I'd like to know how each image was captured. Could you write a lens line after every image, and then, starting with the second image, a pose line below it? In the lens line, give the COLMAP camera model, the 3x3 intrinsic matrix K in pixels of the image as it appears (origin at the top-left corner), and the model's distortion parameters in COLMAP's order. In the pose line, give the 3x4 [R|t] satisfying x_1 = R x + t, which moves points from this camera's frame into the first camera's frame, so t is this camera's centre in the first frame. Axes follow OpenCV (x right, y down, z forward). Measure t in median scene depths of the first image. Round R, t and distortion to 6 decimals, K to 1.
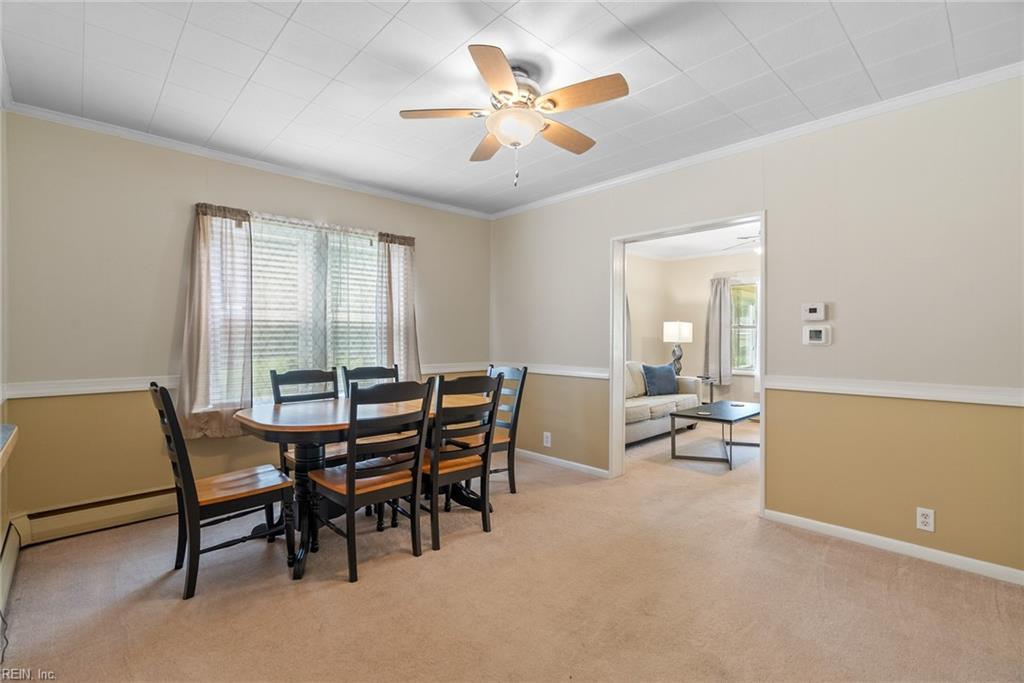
lens RADIAL K [[465.8, 0, 508.9], [0, 465.8, 343.5], [0, 0, 1]] dist [-0.001706, 0.001322]
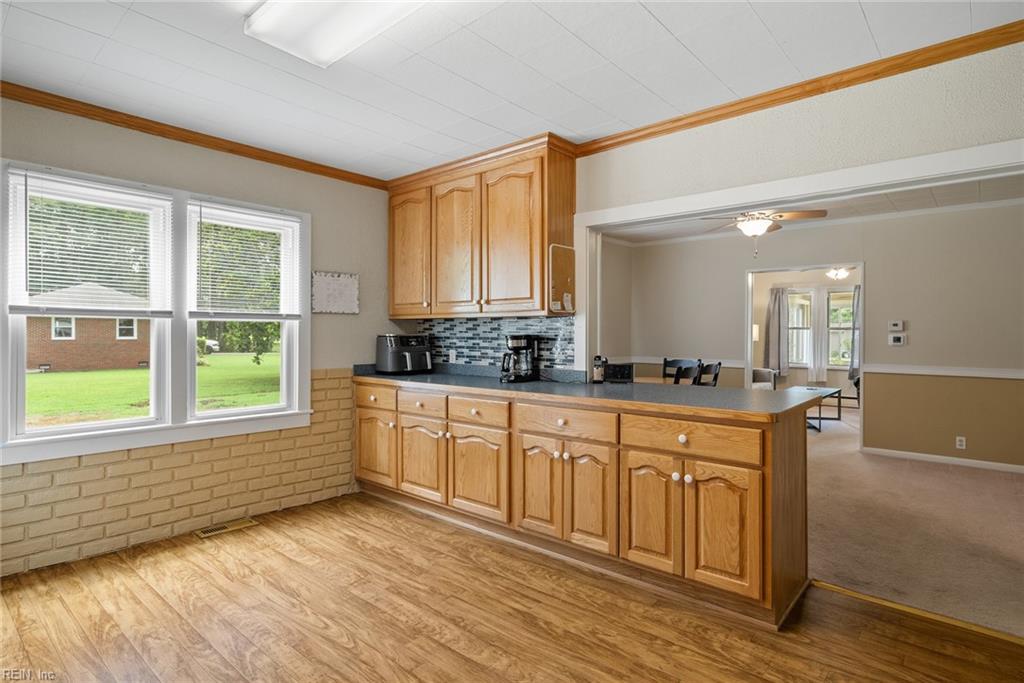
lens RADIAL K [[540.3, 0, 512.0], [0, 540.3, 341.5], [0, 0, 1]] dist [0.015904, 0.000063]
pose [[0.994907, 0.002672, 0.100759, -0.909507], [-0.003487, 0.999963, 0.007917, -0.022172], [-0.100734, -0.008228, 0.994879, -0.803084]]
